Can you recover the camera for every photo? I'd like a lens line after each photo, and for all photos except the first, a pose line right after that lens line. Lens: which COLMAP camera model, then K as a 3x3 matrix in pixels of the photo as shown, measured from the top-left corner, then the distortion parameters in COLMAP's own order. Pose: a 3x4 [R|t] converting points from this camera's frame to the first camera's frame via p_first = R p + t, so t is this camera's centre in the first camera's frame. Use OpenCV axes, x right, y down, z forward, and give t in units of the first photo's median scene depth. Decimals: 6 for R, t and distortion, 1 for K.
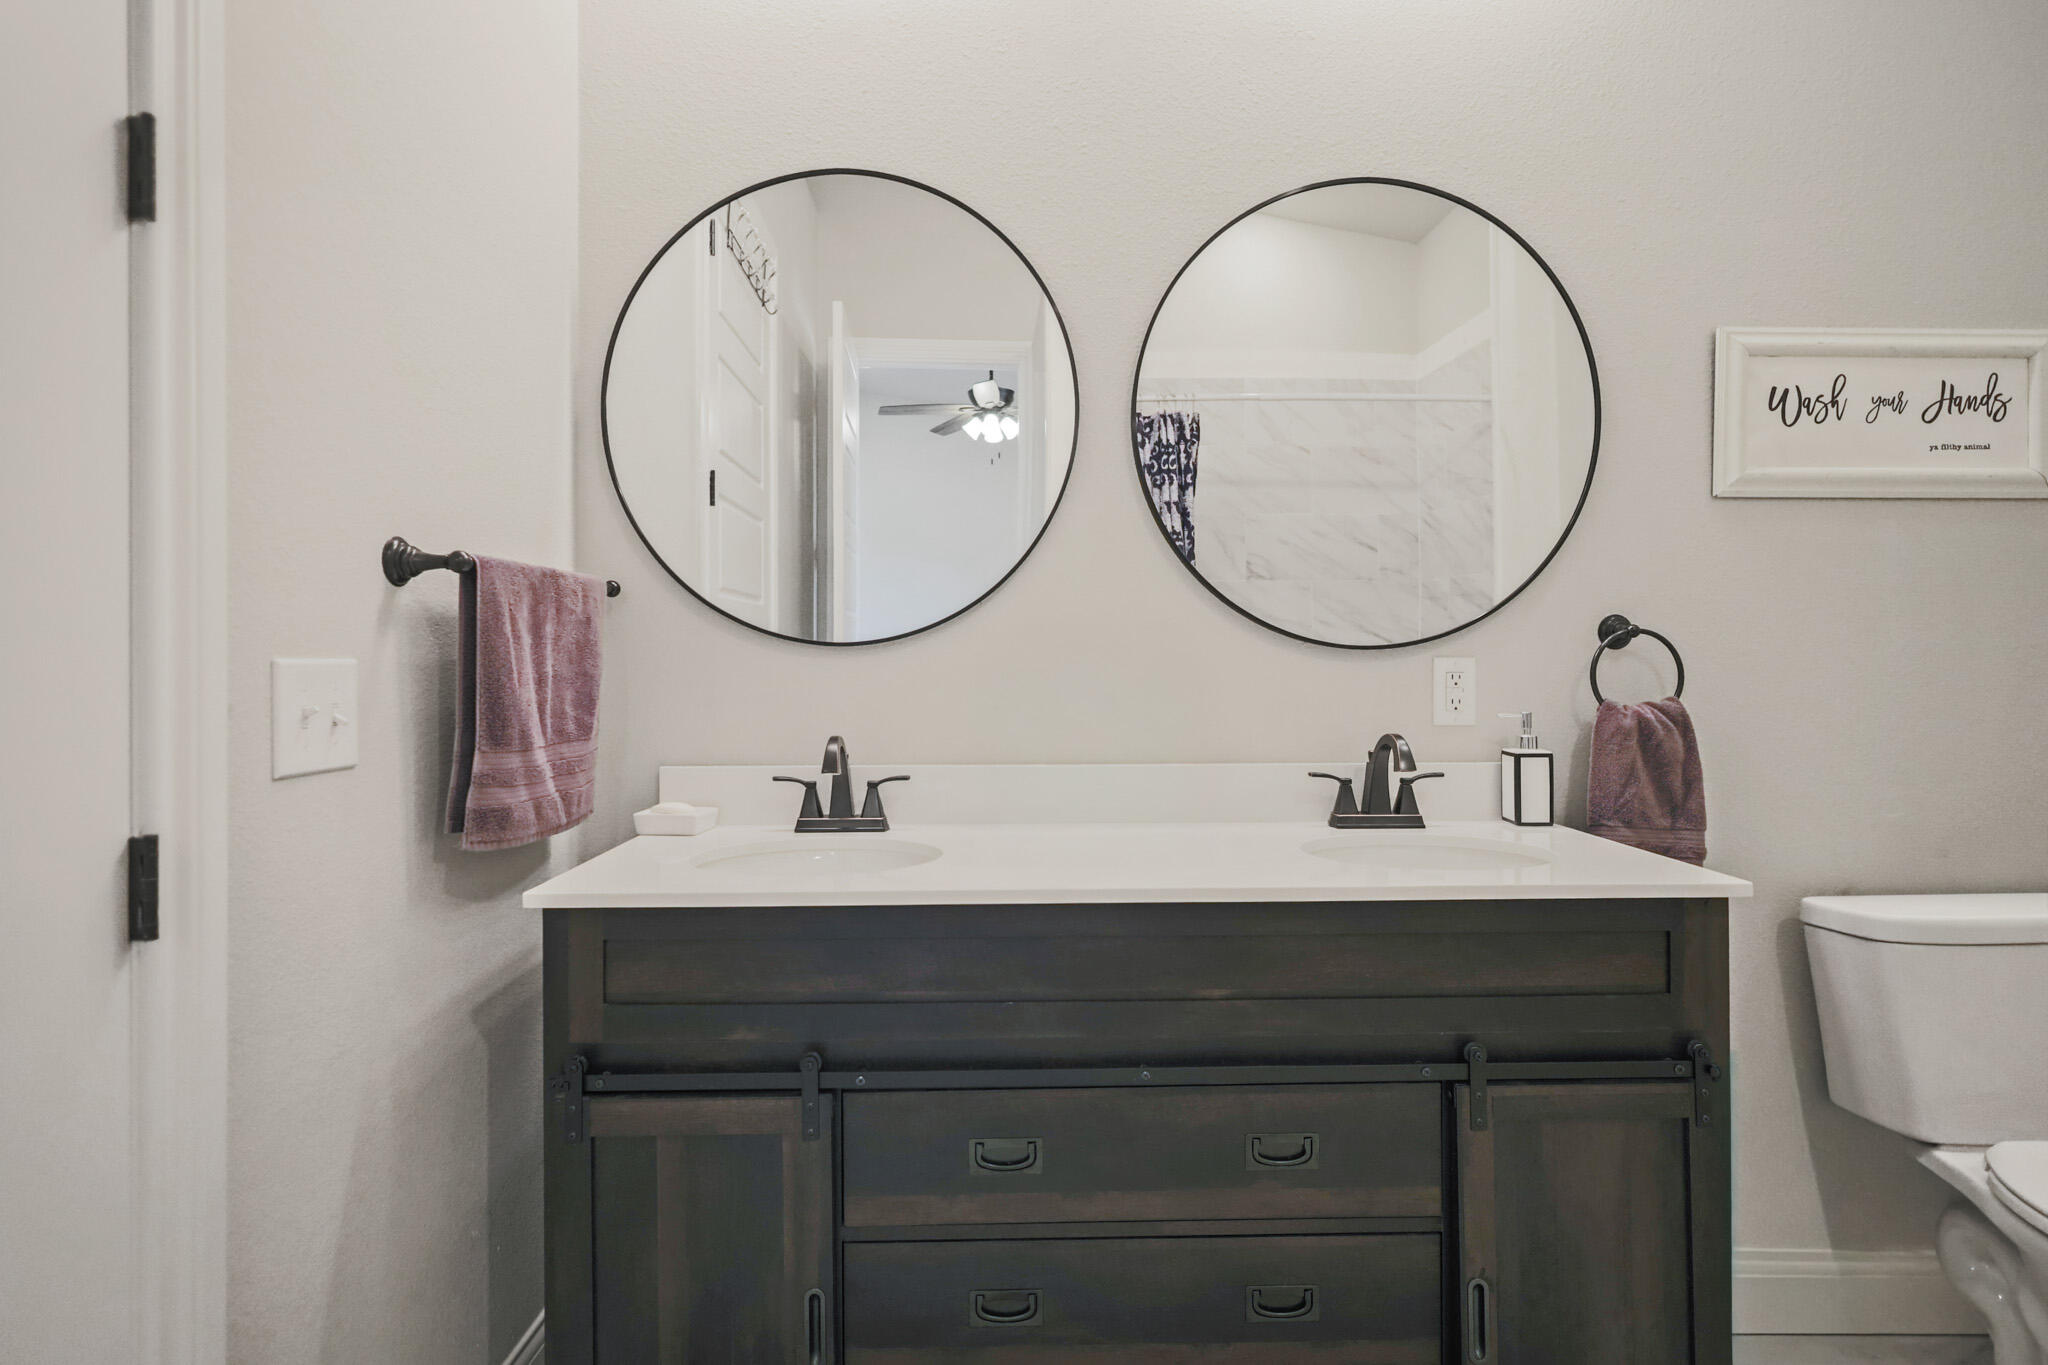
lens RADIAL K [[992.1, 0, 1022.3], [0, 992.1, 669.5], [0, 0, 1]] dist [-0.002729, 0.000074]
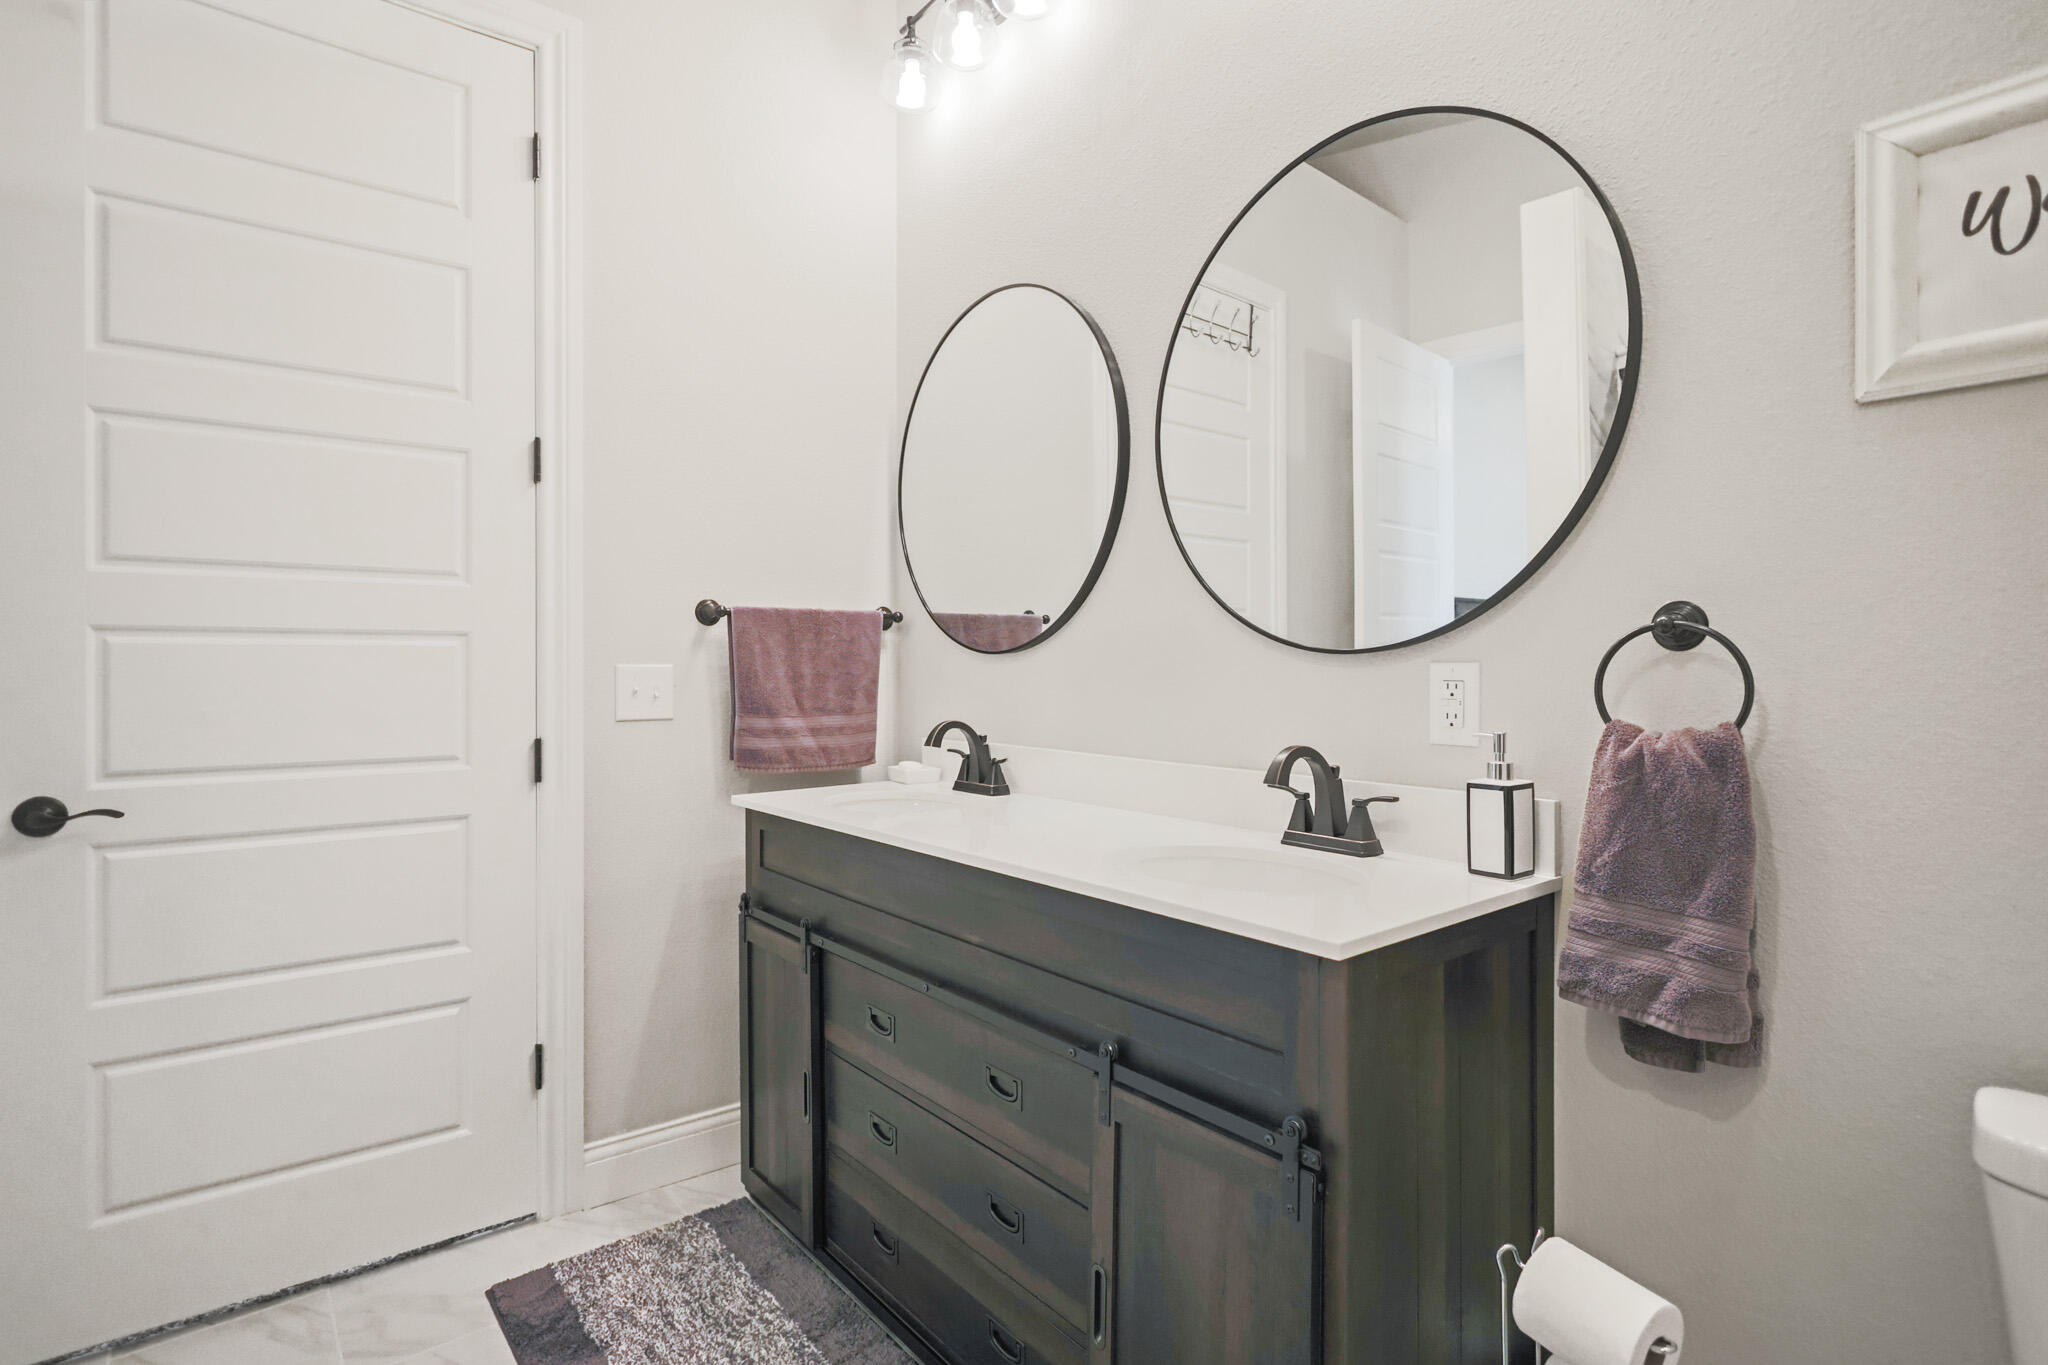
lens RADIAL K [[1003.6, 0, 1026.0], [0, 1003.6, 667.0], [0, 0, 1]] dist [-0.000877, -0.000217]
pose [[0.619008, 0.004192, -0.785374, 0.922475], [-0.005066, 0.999986, 0.001345, -0.008320], [0.785369, 0.003146, 0.619020, 0.217902]]
